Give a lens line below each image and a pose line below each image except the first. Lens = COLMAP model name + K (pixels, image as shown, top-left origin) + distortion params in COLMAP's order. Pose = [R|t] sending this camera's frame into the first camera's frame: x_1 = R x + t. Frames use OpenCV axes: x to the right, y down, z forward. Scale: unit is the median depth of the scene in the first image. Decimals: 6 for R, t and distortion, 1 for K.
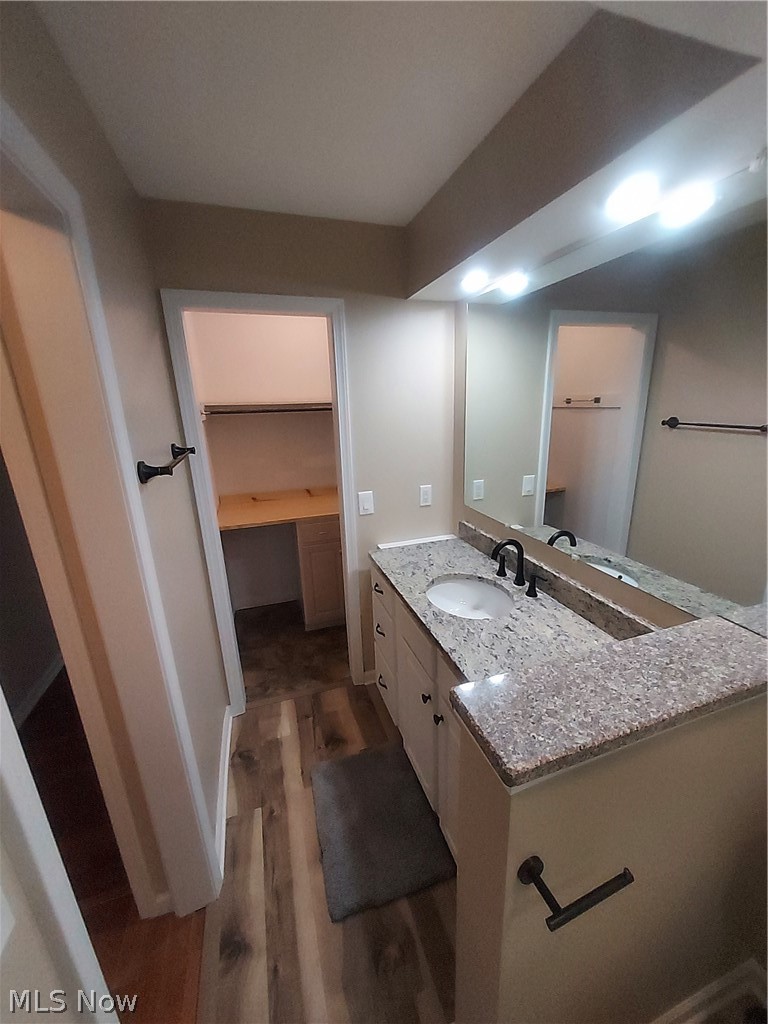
lens RADIAL K [[407.0, 0, 395.1], [0, 407.0, 513.6], [0, 0, 1]] dist [0.002378, -0.000084]
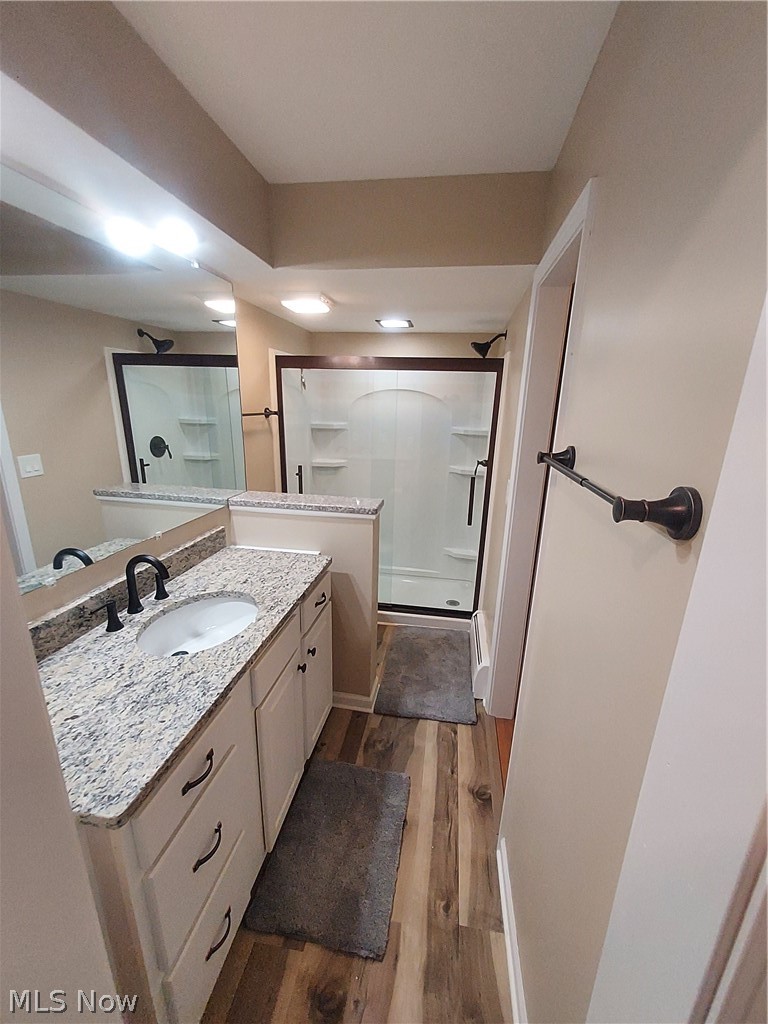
lens RADIAL K [[407.0, 0, 391.3], [0, 407.0, 515.6], [0, 0, 1]] dist [0.002378, -0.000084]
pose [[-0.883158, -0.123989, 0.452392, -0.561840], [0.125342, 0.866987, 0.482310, -0.369610], [-0.452019, 0.482659, -0.750146, 1.521512]]
